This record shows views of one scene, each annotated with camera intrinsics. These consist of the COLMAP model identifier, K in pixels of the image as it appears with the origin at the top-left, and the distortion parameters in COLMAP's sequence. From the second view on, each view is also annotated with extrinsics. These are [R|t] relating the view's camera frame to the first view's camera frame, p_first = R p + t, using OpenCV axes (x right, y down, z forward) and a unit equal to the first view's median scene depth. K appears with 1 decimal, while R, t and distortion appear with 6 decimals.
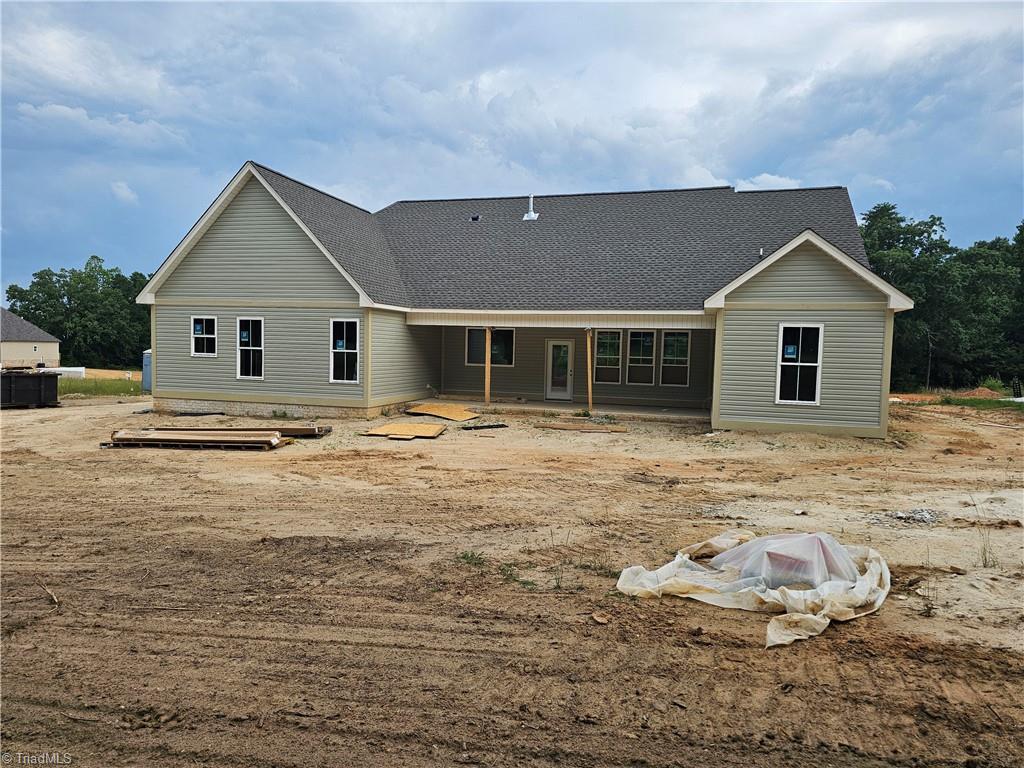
lens RADIAL K [[677.0, 0, 505.5], [0, 677.0, 367.8], [0, 0, 1]] dist [0.077553, -0.067411]
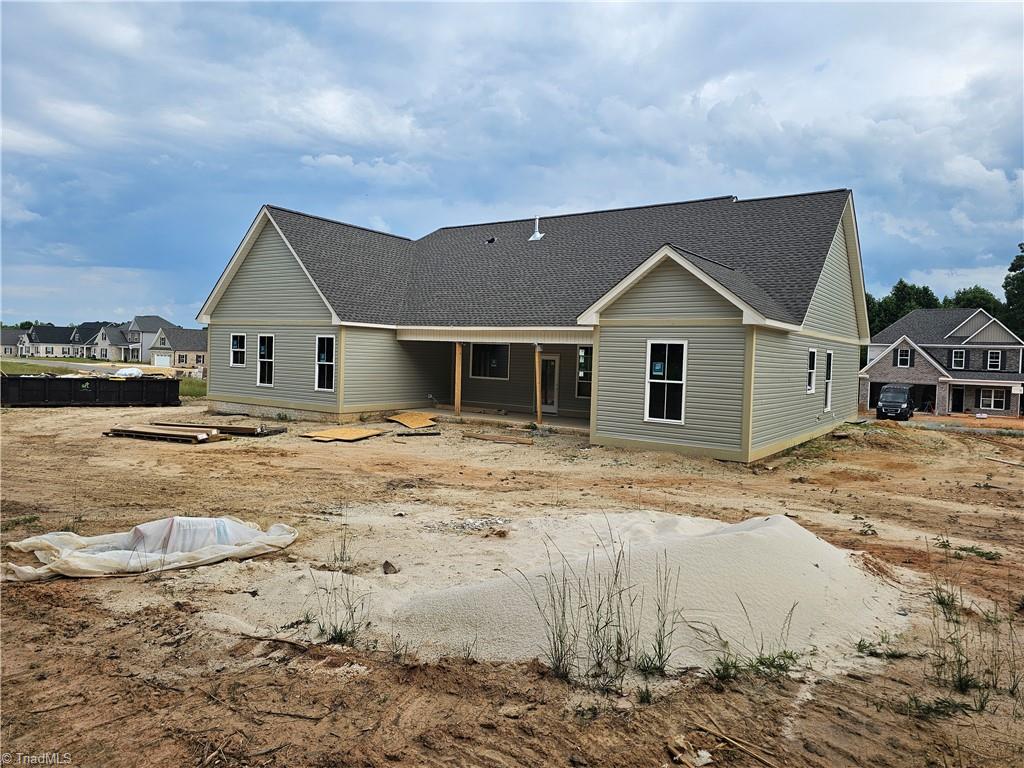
lens RADIAL K [[674.1, 0, 509.0], [0, 674.1, 357.5], [0, 0, 1]] dist [0.072156, -0.067791]
pose [[0.950224, 0.008066, -0.311464, 0.387374], [-0.019237, 0.999276, -0.032810, -0.002729], [0.310974, 0.037168, 0.949691, 0.007553]]
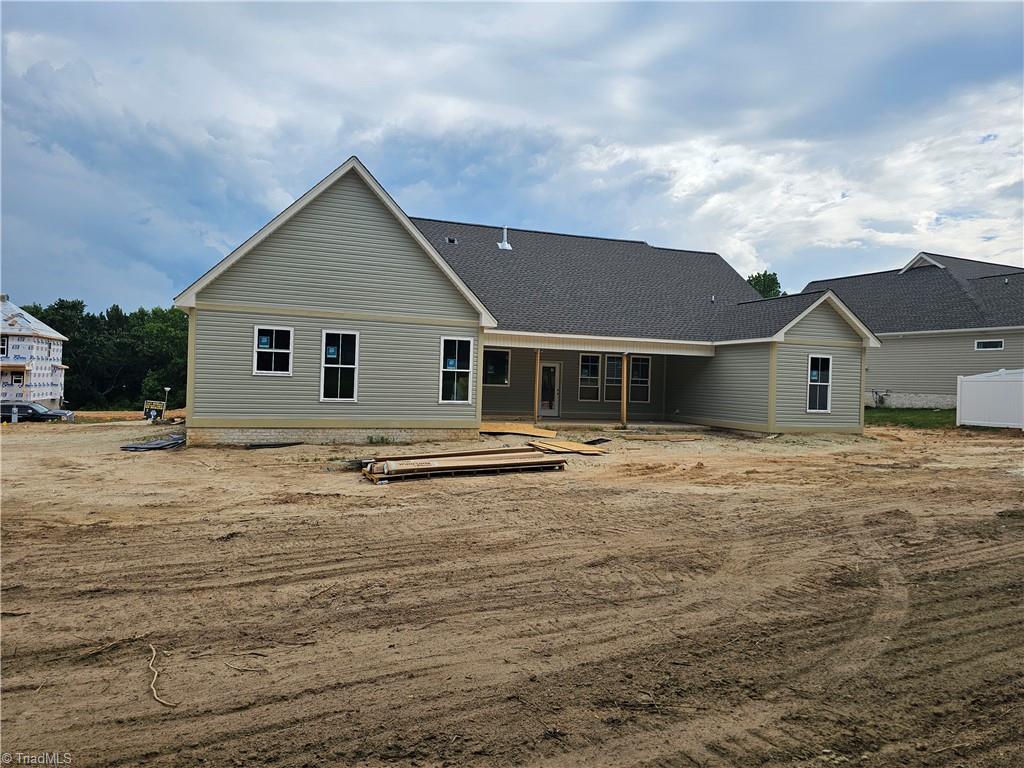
lens RADIAL K [[674.1, 0, 509.0], [0, 674.1, 357.5], [0, 0, 1]] dist [0.072156, -0.067791]
pose [[0.818511, 0.021909, 0.574073, -0.675310], [0.005229, 0.998947, -0.045580, 0.000899], [-0.574467, 0.040310, 0.817534, 0.162329]]
